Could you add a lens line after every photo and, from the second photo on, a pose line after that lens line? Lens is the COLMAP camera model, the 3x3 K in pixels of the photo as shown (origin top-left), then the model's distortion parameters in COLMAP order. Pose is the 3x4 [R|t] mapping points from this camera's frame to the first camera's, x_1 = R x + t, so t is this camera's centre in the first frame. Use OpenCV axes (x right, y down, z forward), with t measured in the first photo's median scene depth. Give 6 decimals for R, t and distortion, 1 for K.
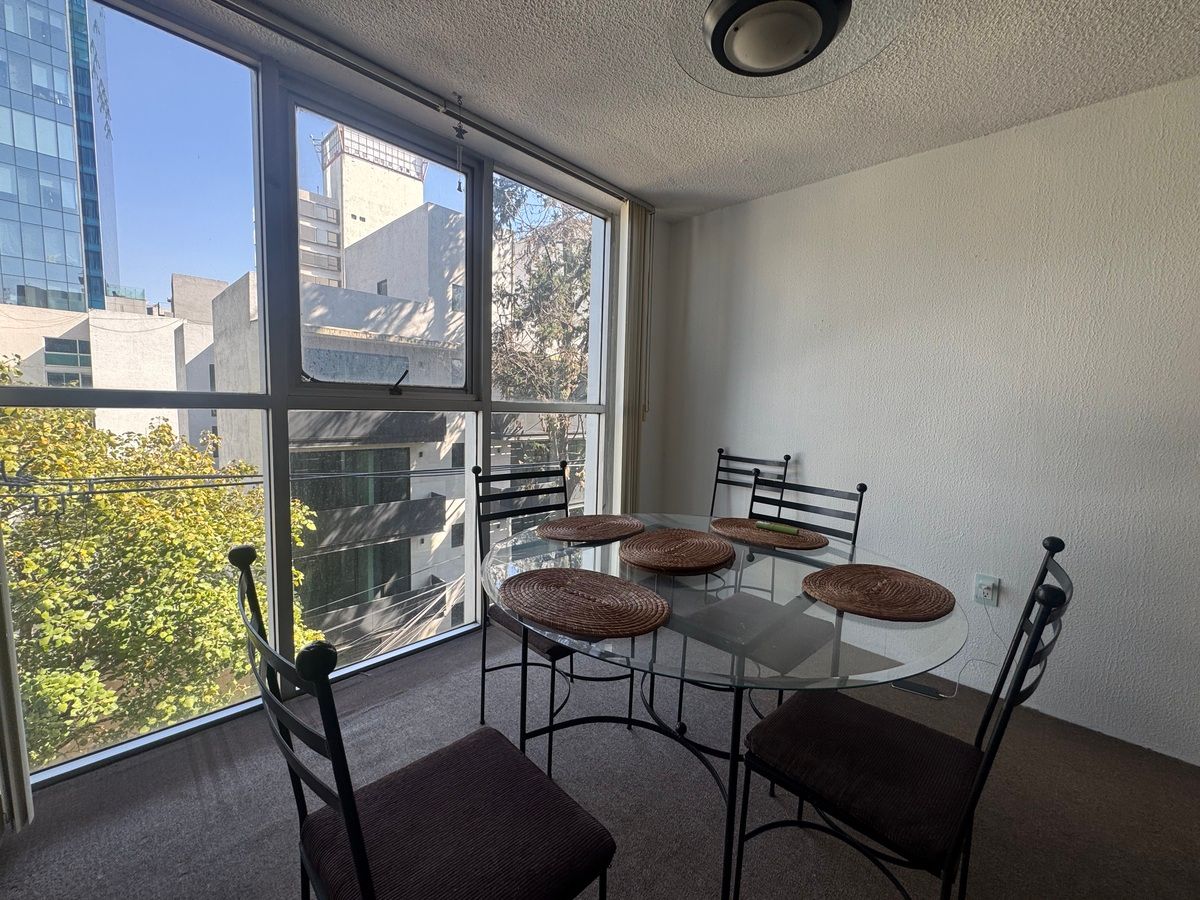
lens RADIAL K [[479.7, 0, 598.1], [0, 479.7, 450.3], [0, 0, 1]] dist [-0.002666, -0.000208]
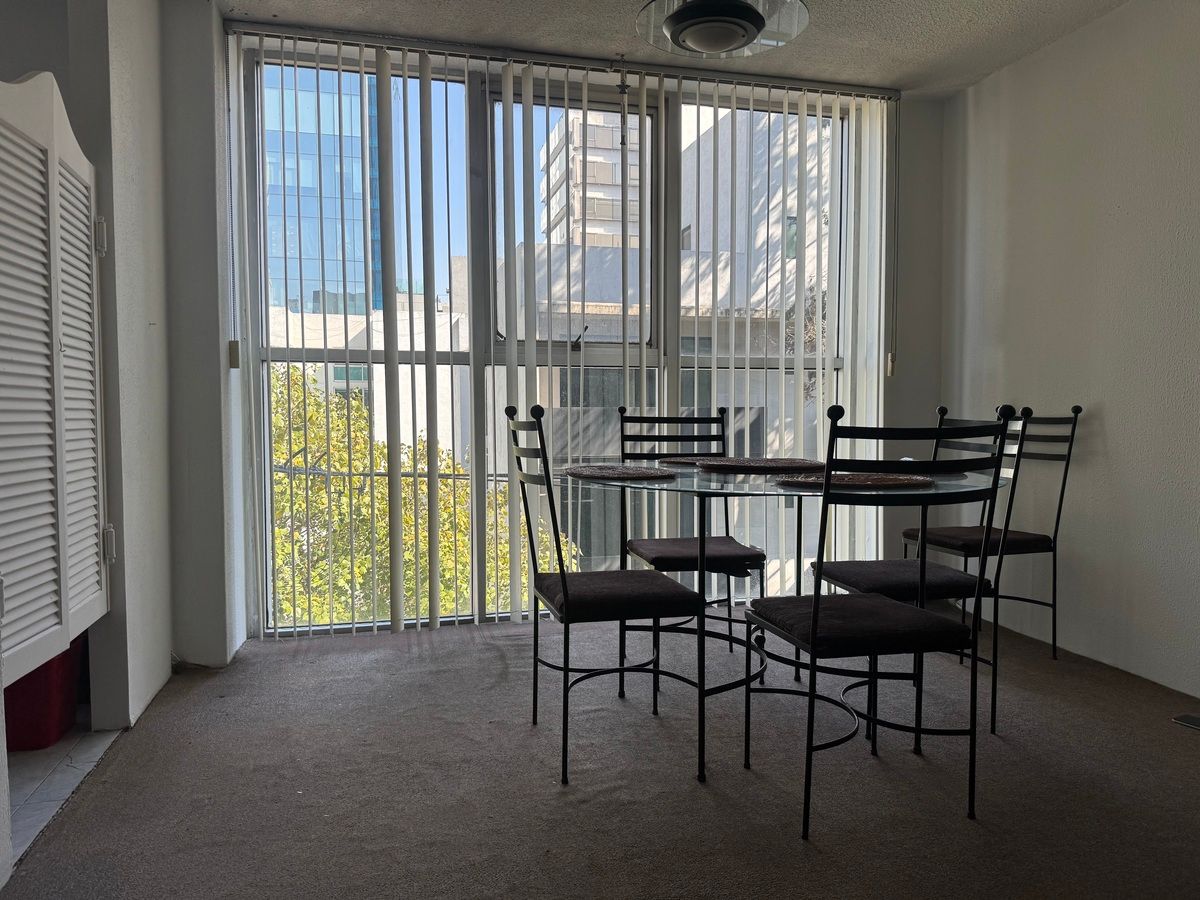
lens RADIAL K [[861.2, 0, 603.3], [0, 861.2, 448.9], [0, 0, 1]] dist [0.004127, -0.005216]
pose [[0.851523, -0.008230, -0.524253, 0.569373], [-0.022437, 0.998389, -0.052116, 0.183803], [0.523838, 0.056140, 0.849966, -0.490308]]
